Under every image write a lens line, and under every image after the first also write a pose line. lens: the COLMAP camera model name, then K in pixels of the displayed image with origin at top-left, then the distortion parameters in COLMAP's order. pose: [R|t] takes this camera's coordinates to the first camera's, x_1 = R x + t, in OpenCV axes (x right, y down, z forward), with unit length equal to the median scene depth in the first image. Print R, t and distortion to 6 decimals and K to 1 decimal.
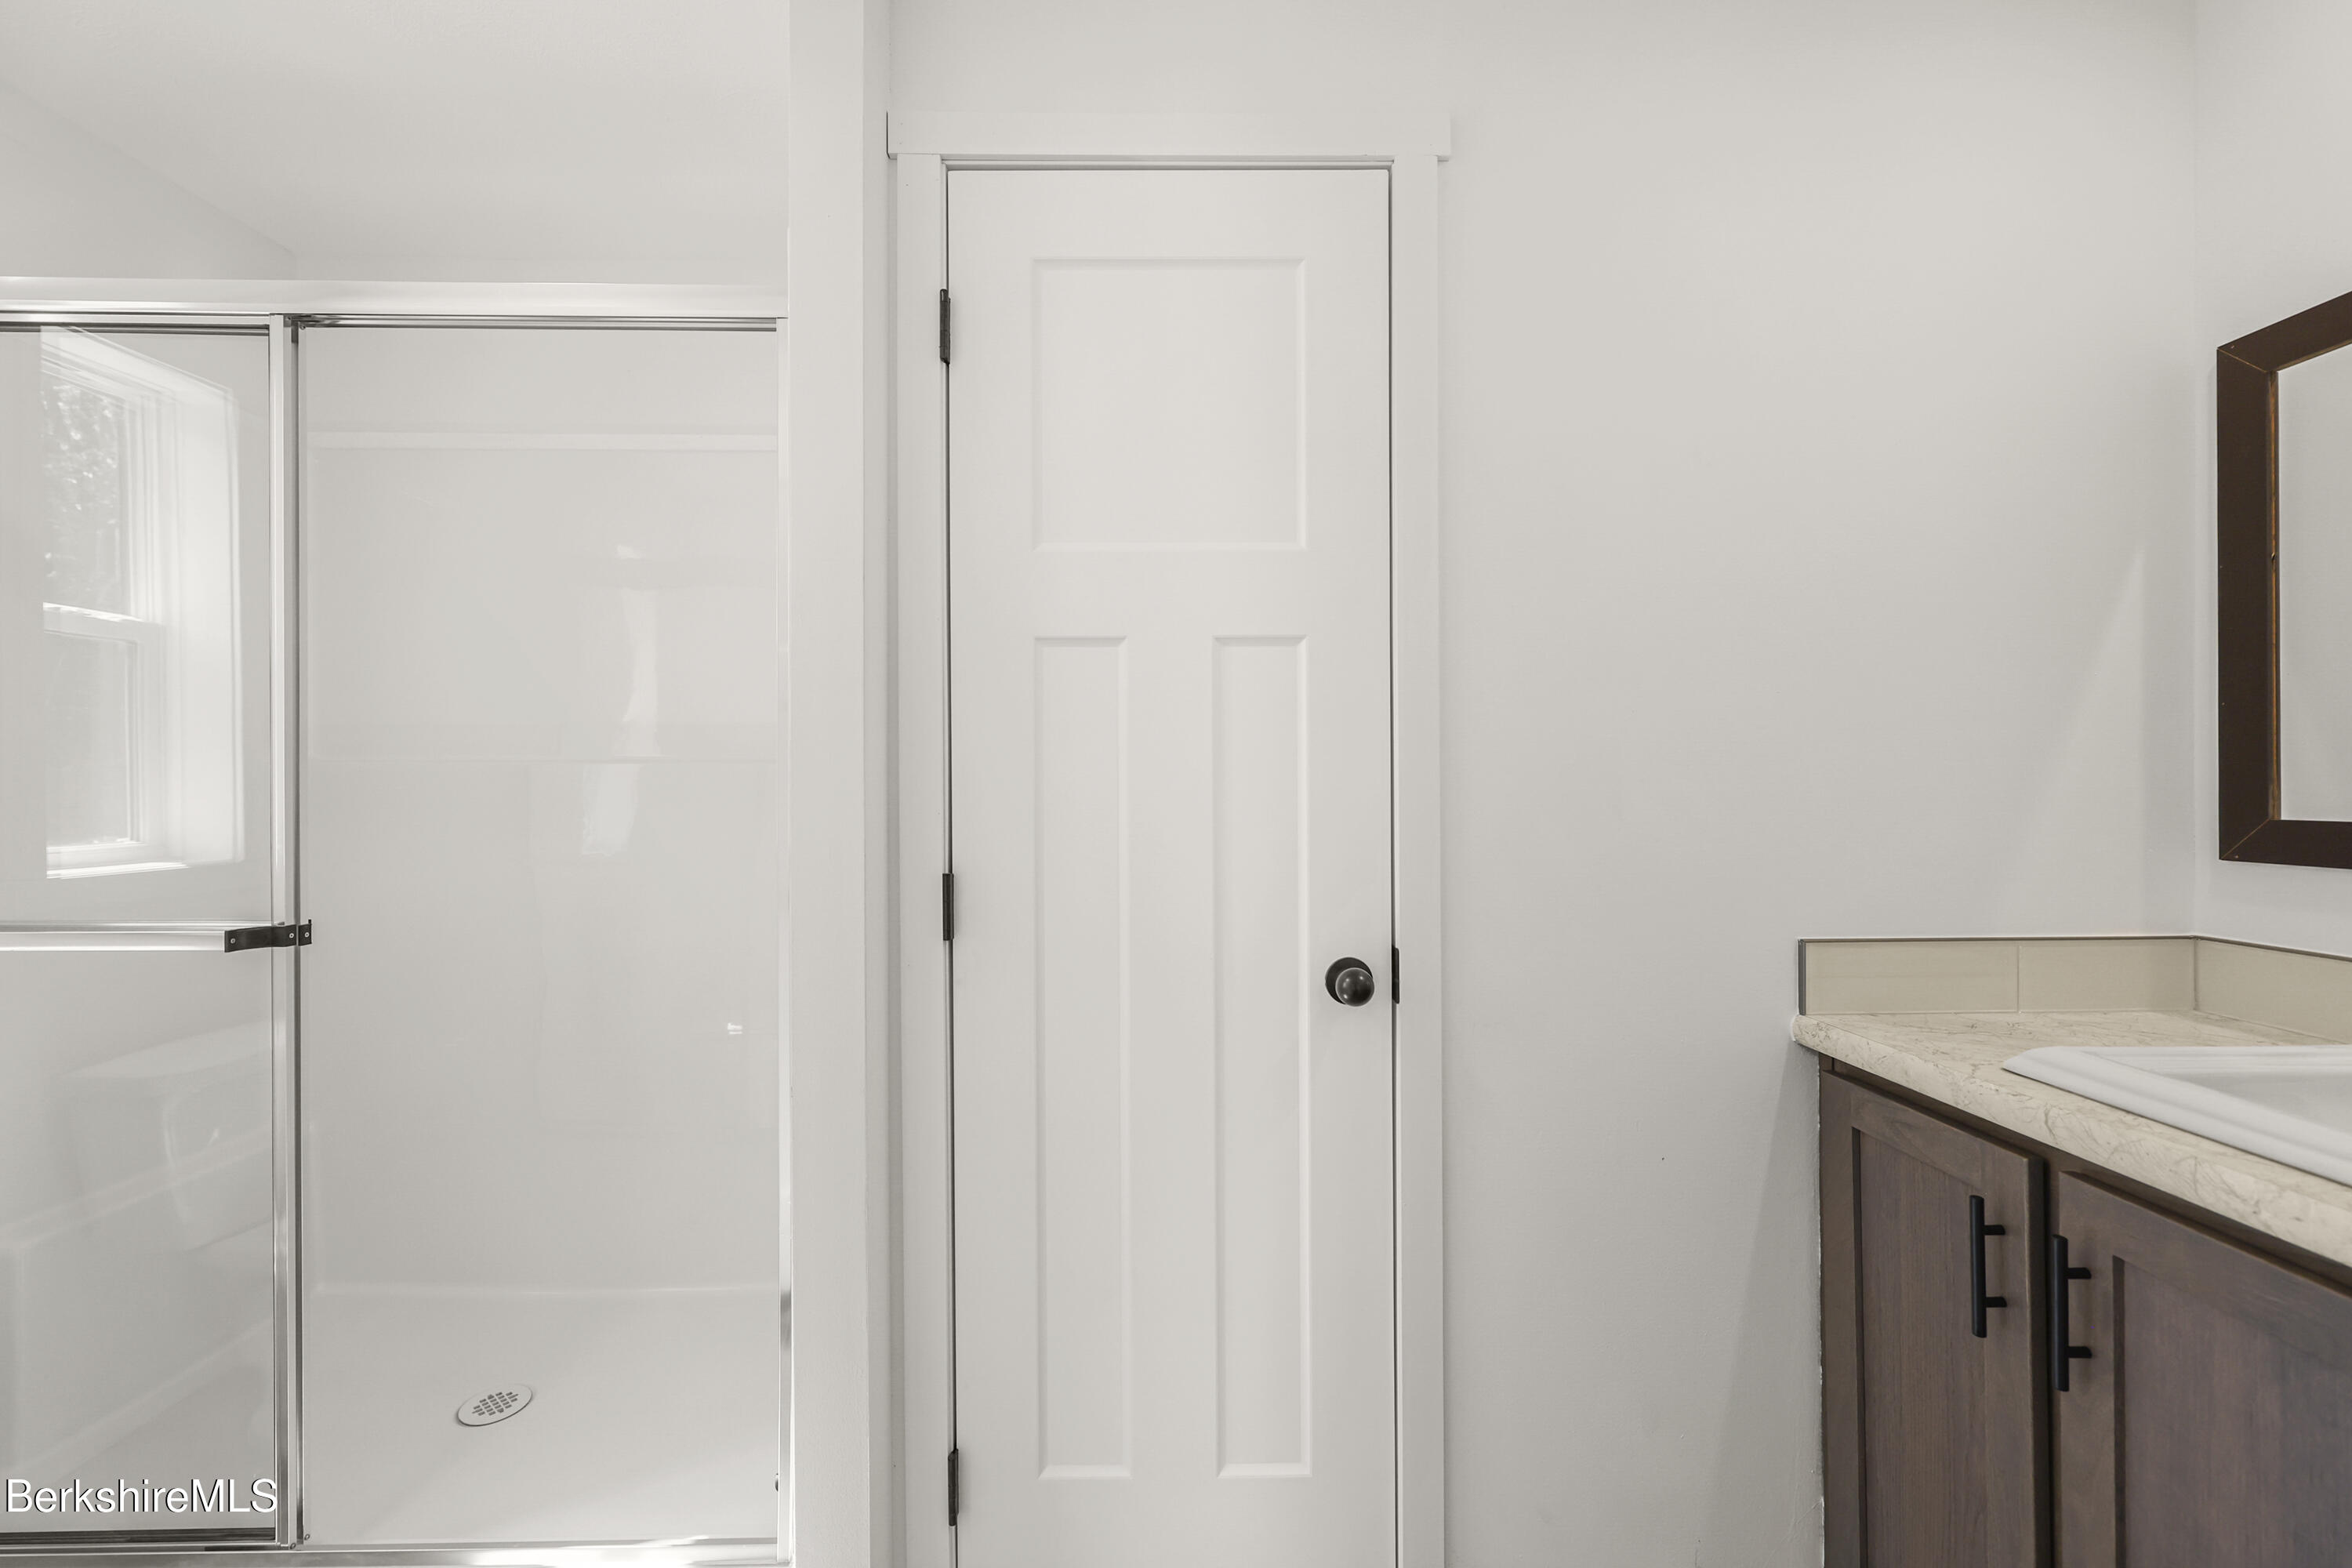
lens RADIAL K [[953.0, 0, 1177.3], [0, 953.0, 777.3], [0, 0, 1]] dist [-0.001688, -0.000411]
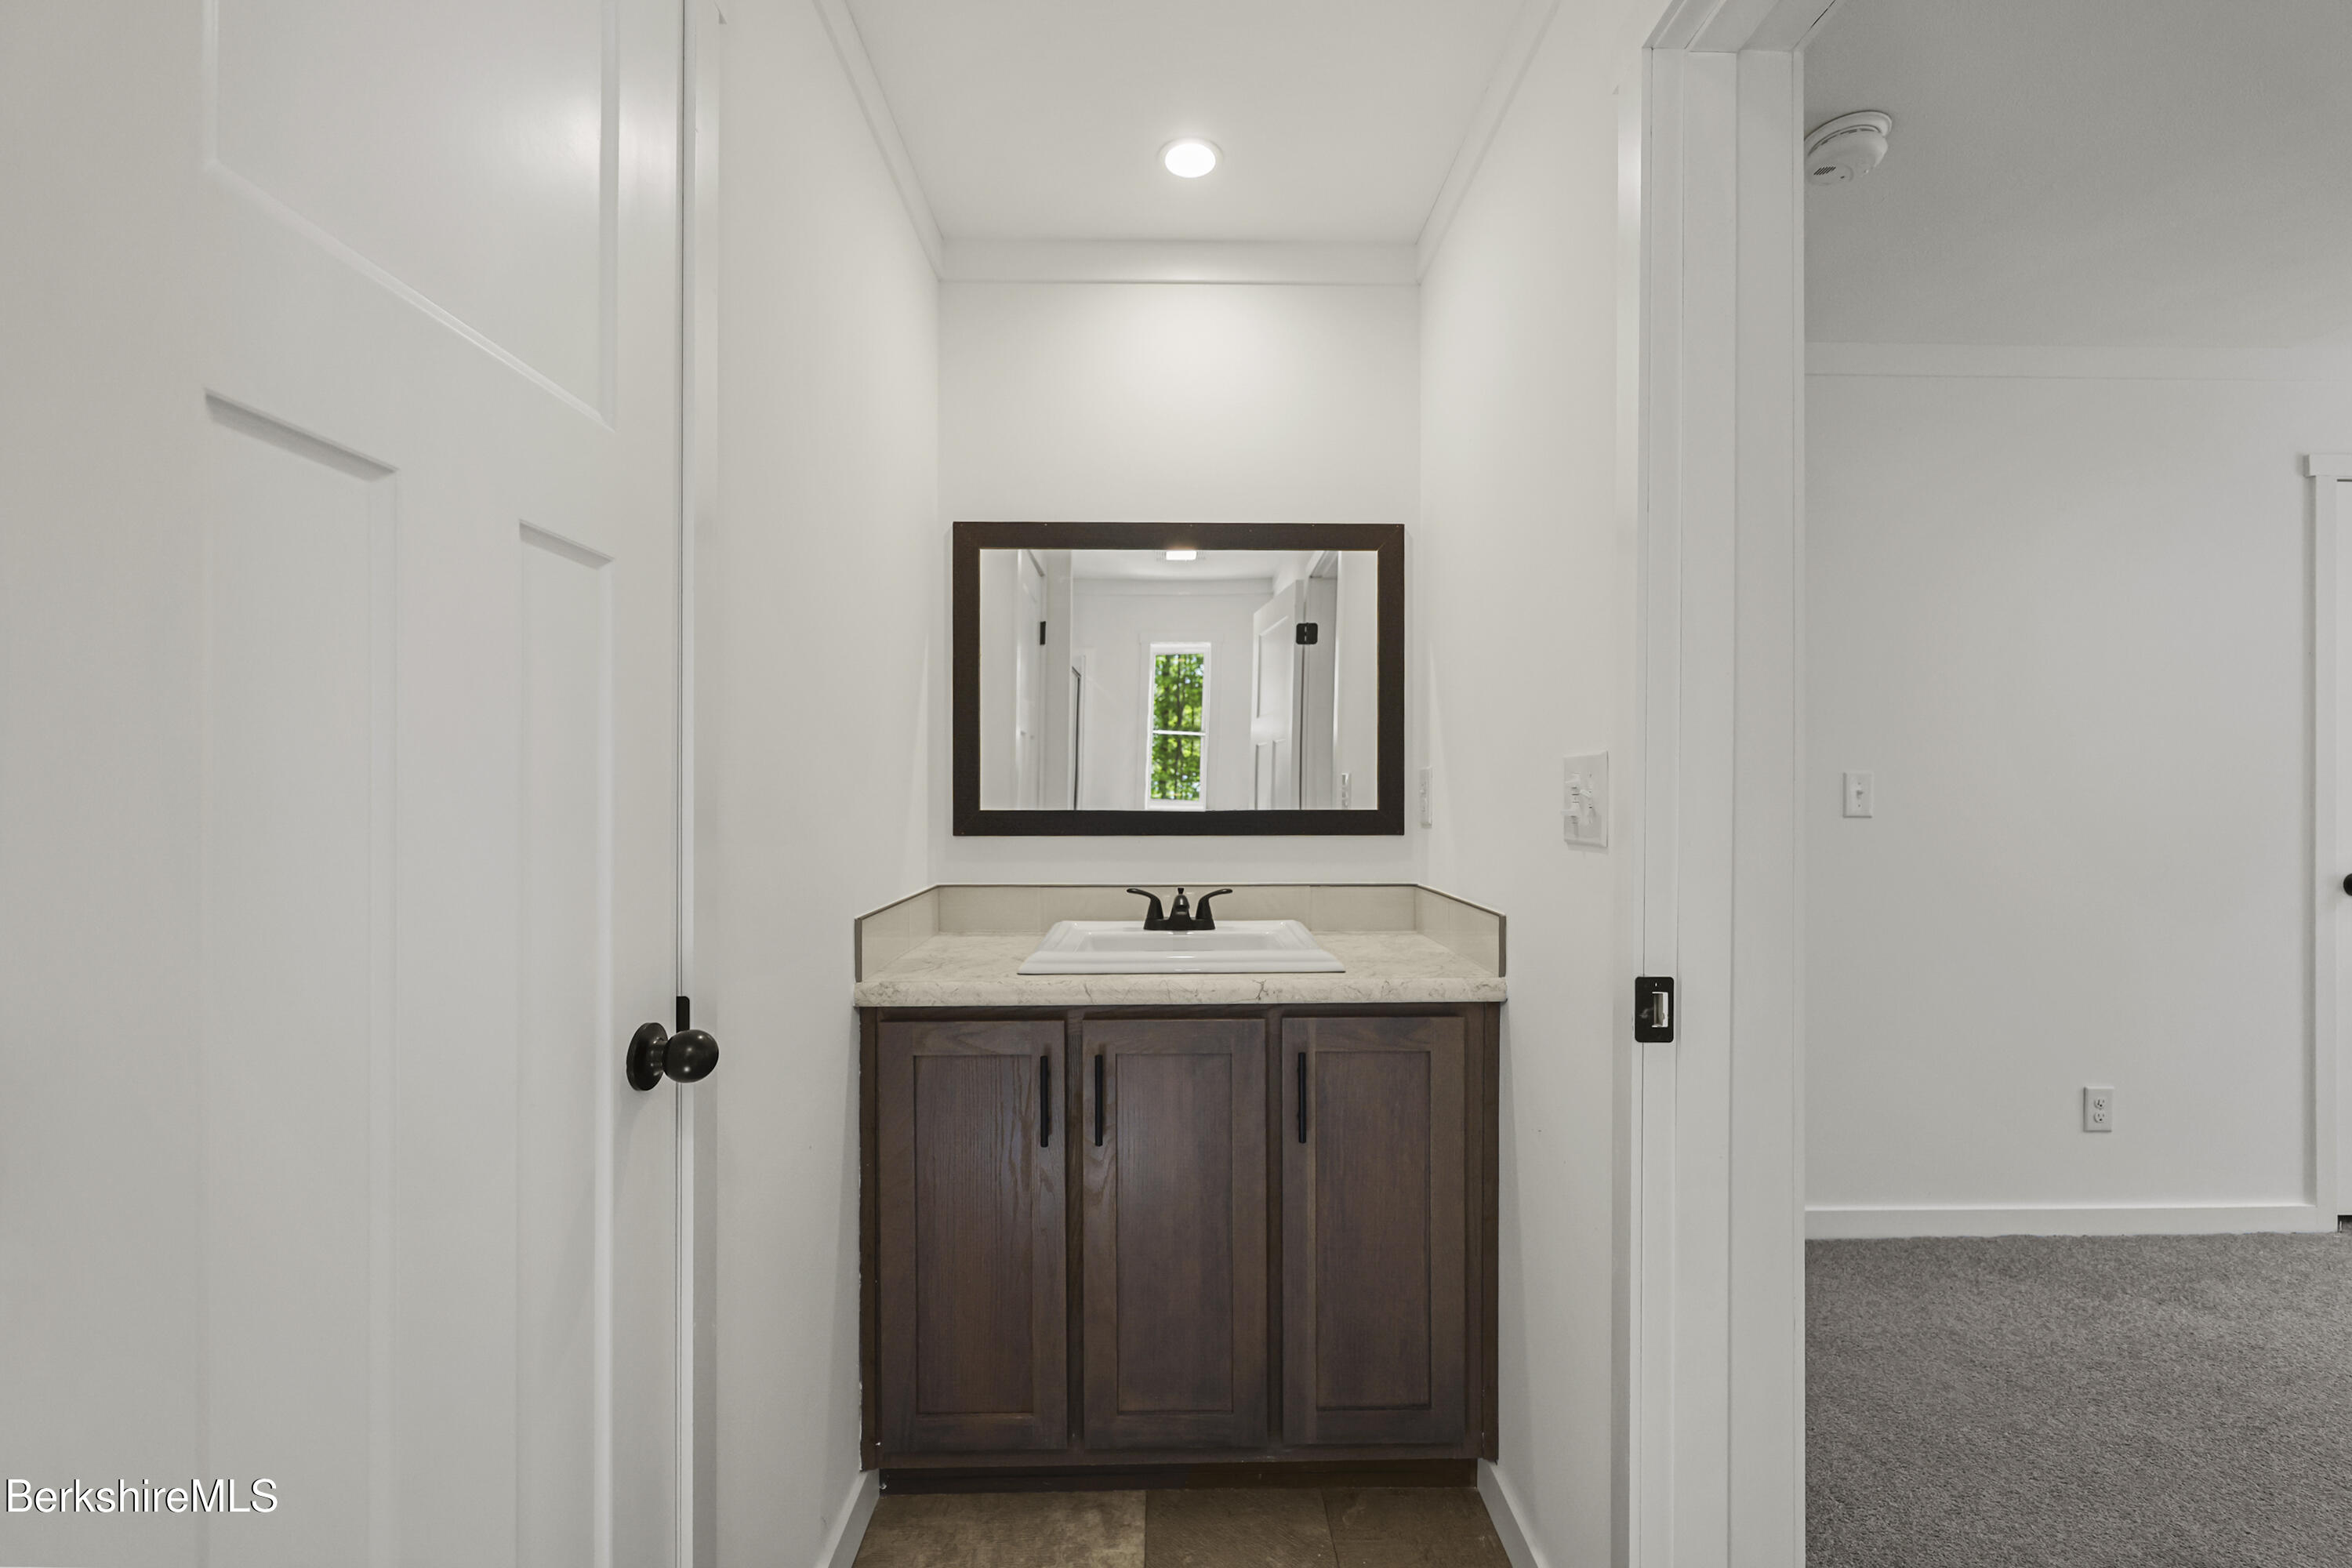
lens RADIAL K [[953.0, 0, 1187.8], [0, 953.0, 799.7], [0, 0, 1]] dist [-0.001688, -0.000411]
pose [[-0.008685, -0.000264, 0.999962, -0.552721], [0.003175, 0.999995, 0.000291, 0.025109], [-0.999957, 0.003178, -0.008684, 0.629976]]
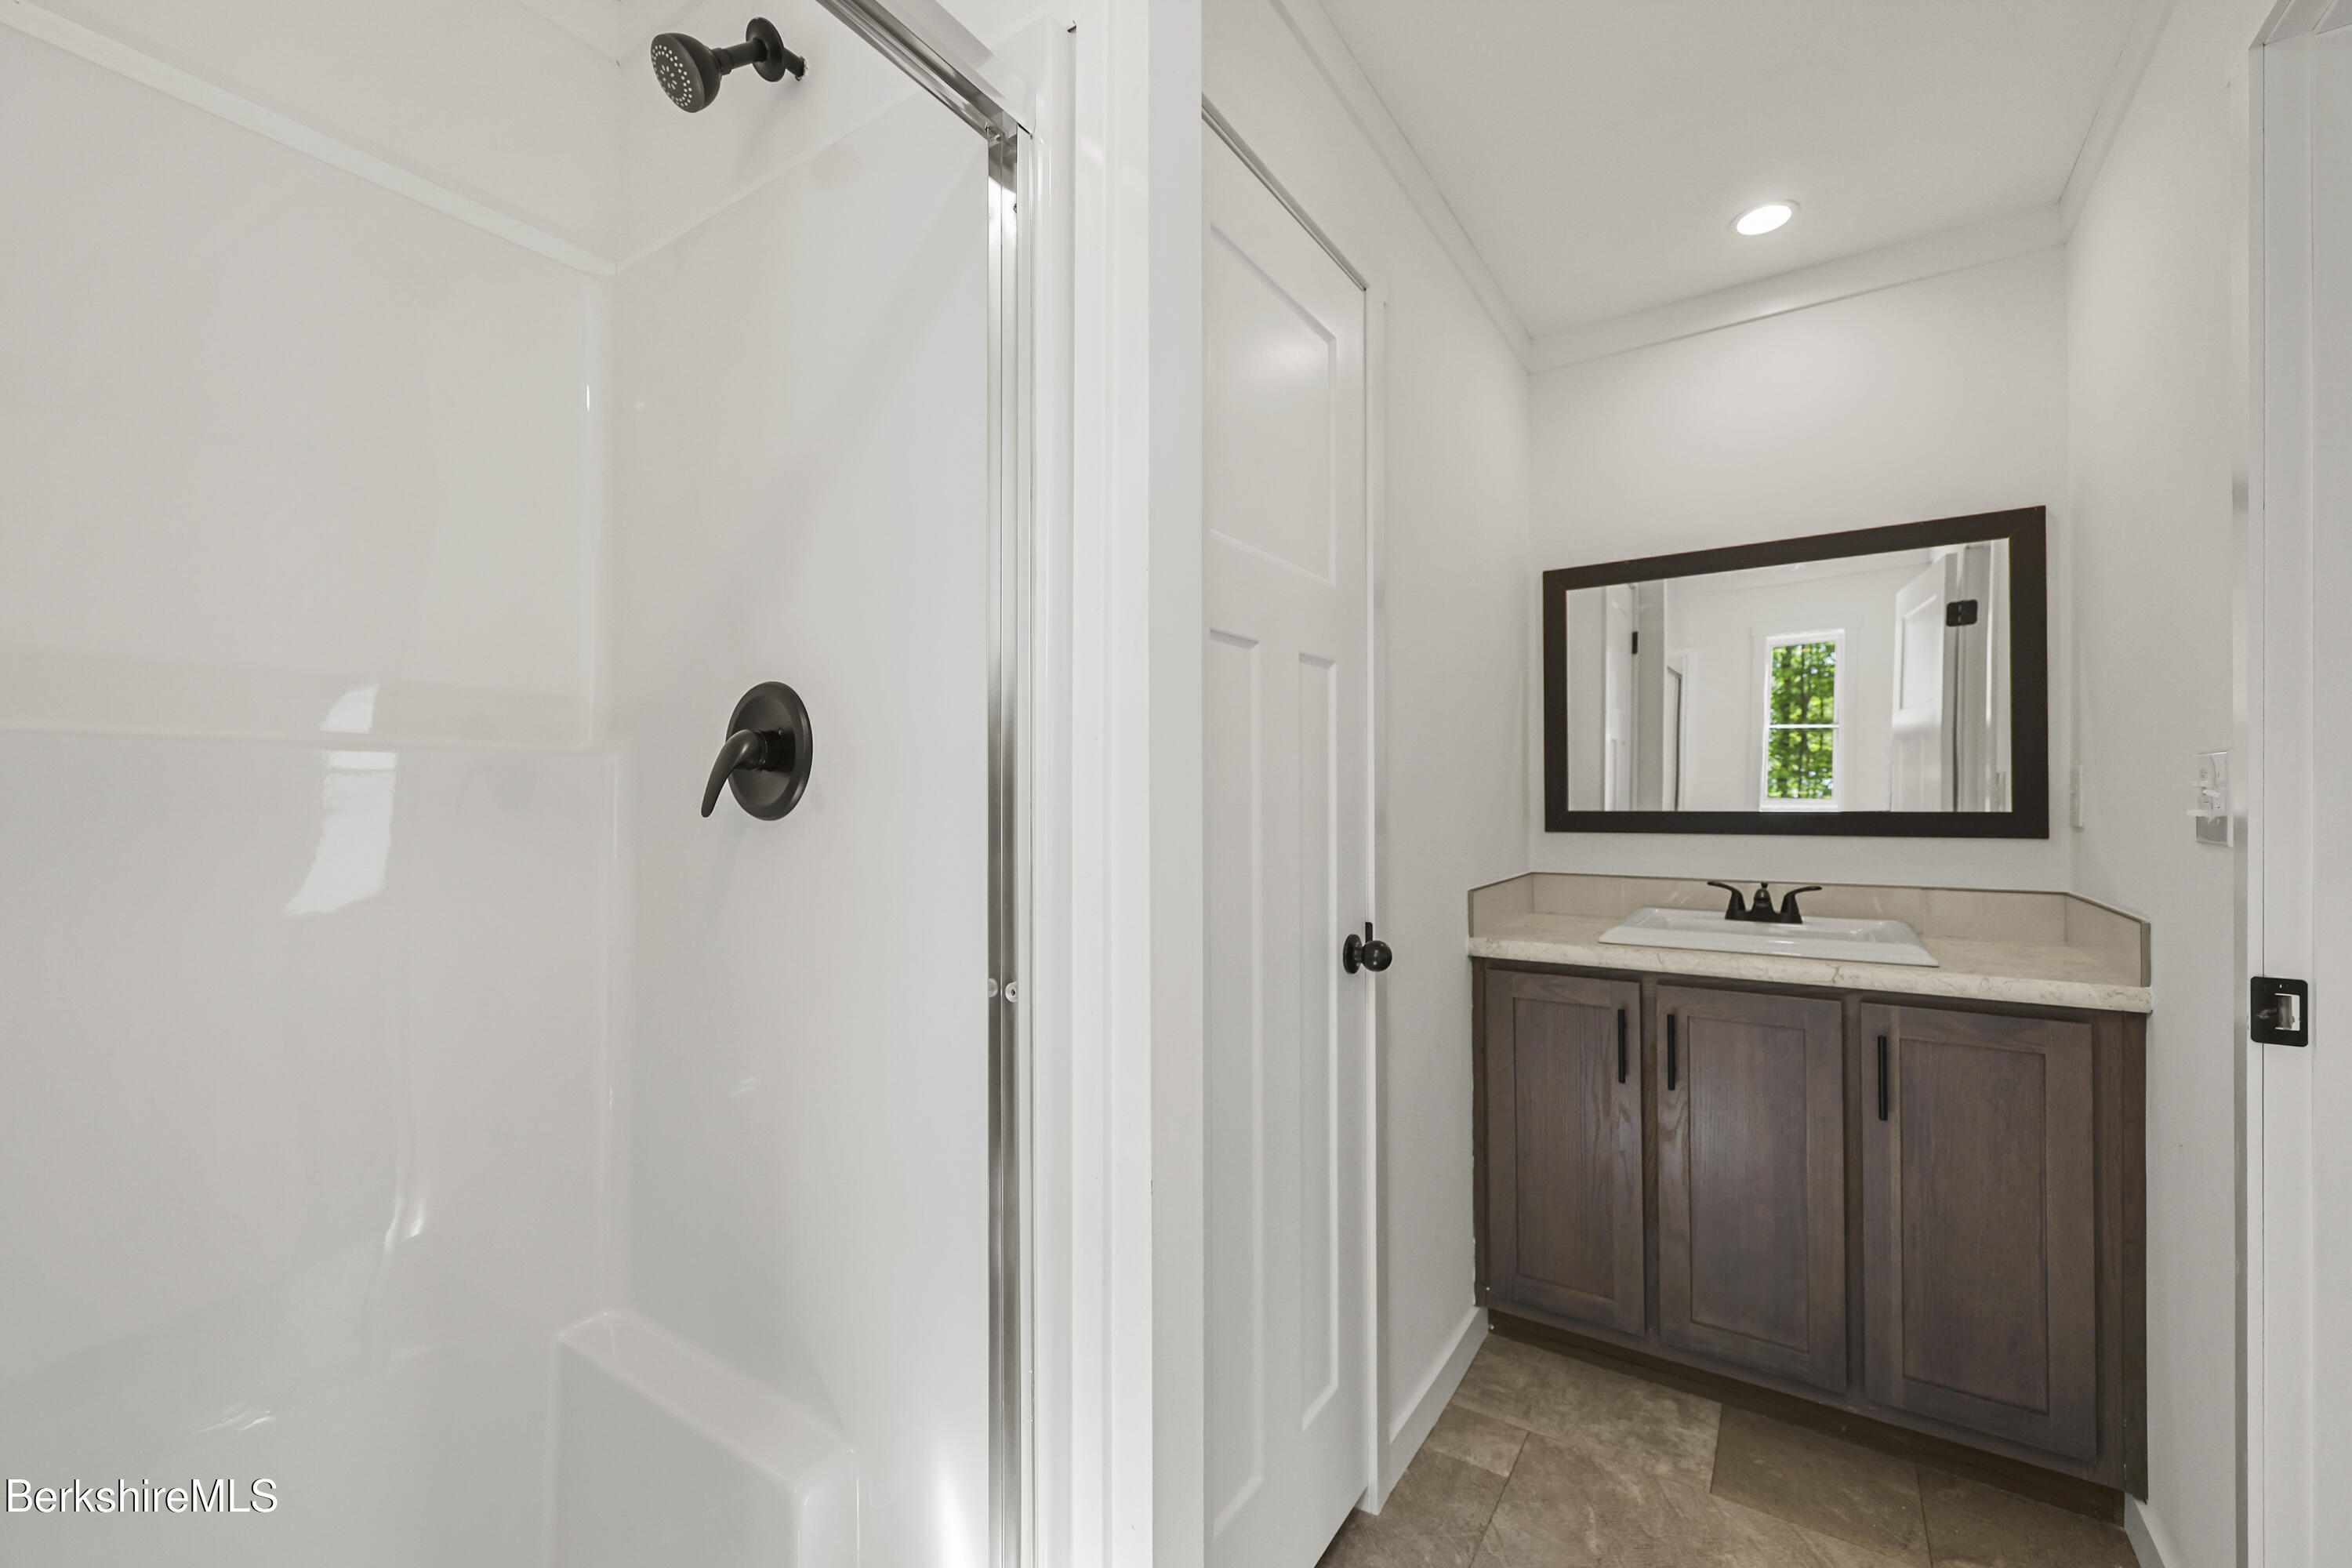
lens RADIAL K [[953.0, 0, 1173.0], [0, 953.0, 789.6], [0, 0, 1]] dist [-0.001688, -0.000411]
pose [[0.571786, 0.010396, 0.820337, -0.975743], [0.004130, 0.999871, -0.015550, 0.026998], [-0.820393, 0.012280, 0.571669, 0.520656]]
